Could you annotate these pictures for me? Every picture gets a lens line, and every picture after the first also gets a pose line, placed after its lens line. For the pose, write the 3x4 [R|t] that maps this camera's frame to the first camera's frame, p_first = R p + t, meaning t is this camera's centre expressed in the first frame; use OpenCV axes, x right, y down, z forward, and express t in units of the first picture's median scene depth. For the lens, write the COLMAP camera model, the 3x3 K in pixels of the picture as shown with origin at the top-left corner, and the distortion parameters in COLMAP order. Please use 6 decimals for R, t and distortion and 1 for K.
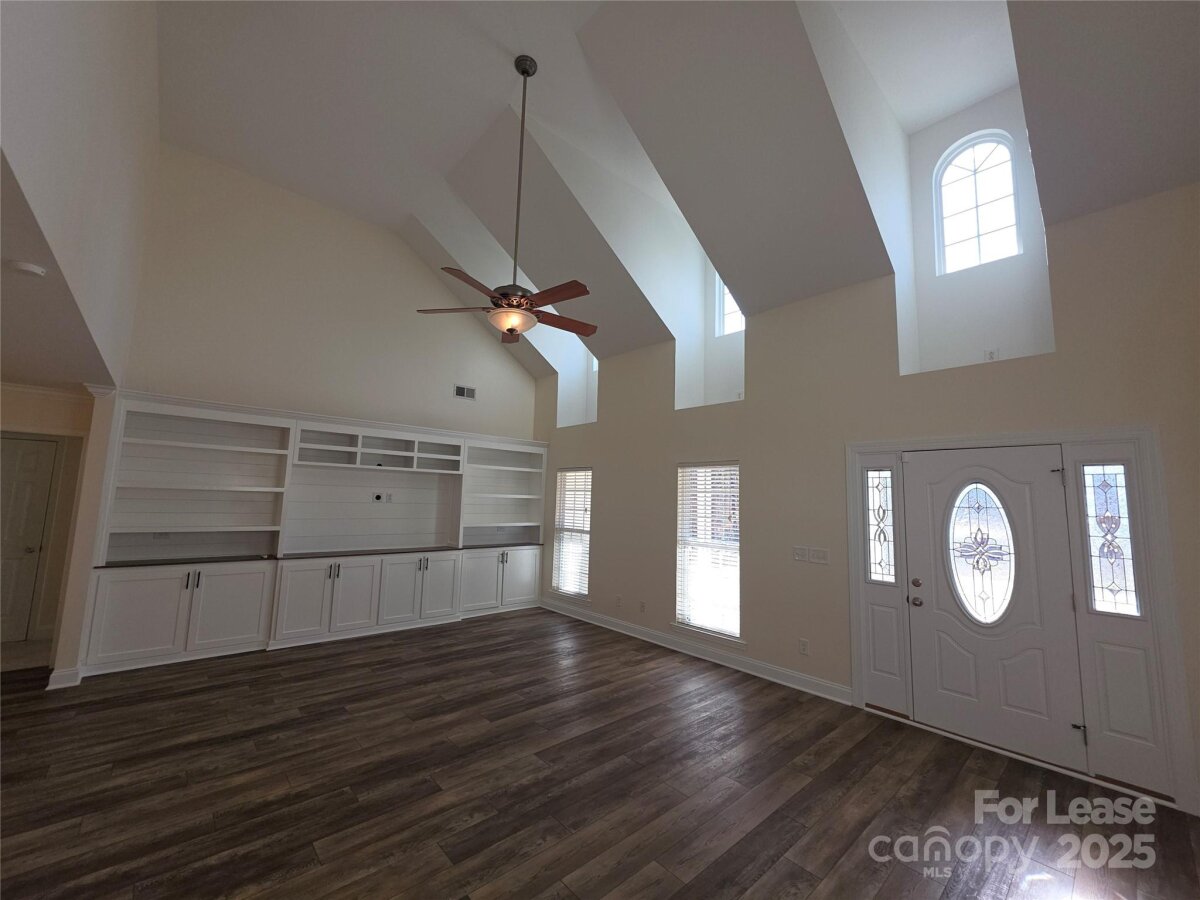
lens RADIAL K [[477.4, 0, 597.2], [0, 477.4, 446.1], [0, 0, 1]] dist [0.005752, -0.002354]
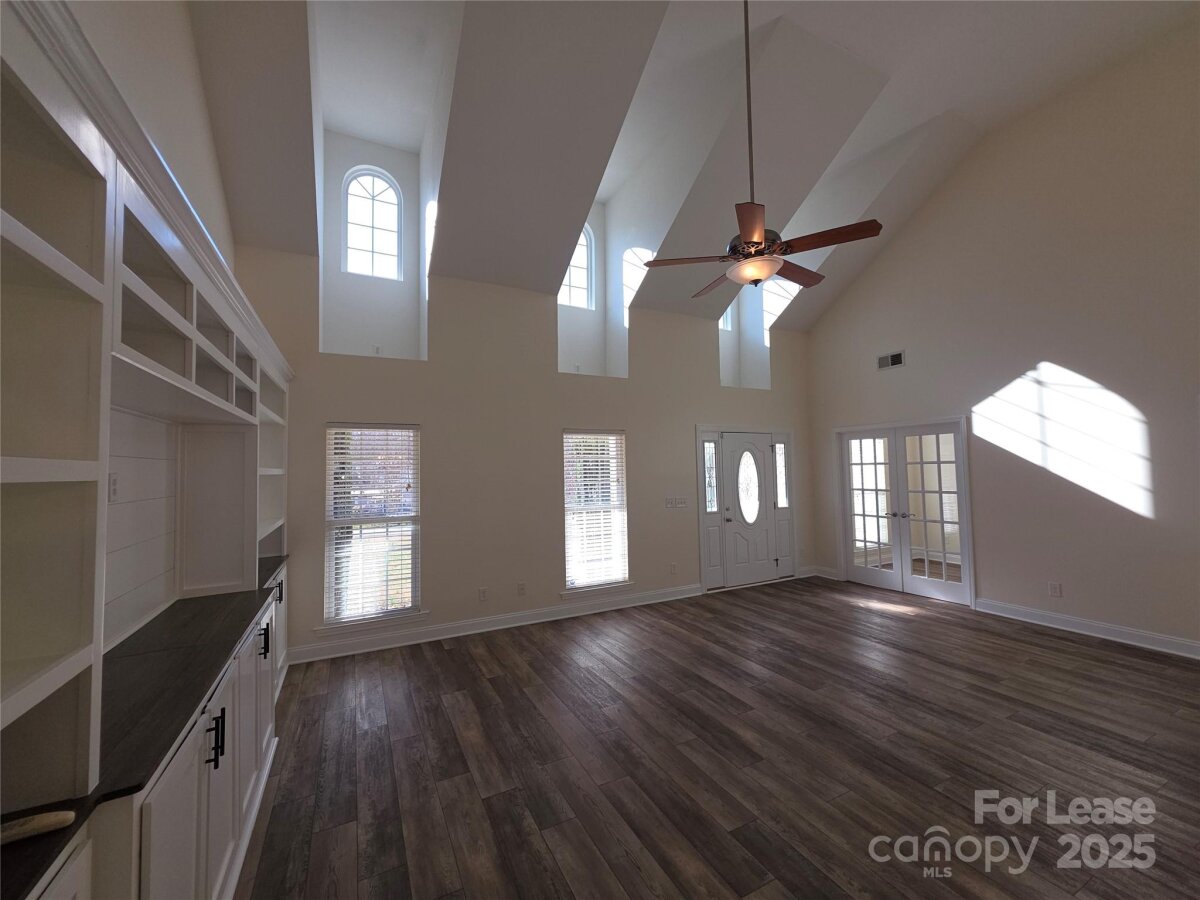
lens RADIAL K [[477.4, 0, 597.2], [0, 477.4, 446.1], [0, 0, 1]] dist [0.005752, -0.002354]
pose [[0.260578, 0.013660, 0.965356, -0.929647], [-0.082014, 0.996599, 0.008036, 0.071712], [-0.961963, -0.081267, 0.260812, 0.851481]]
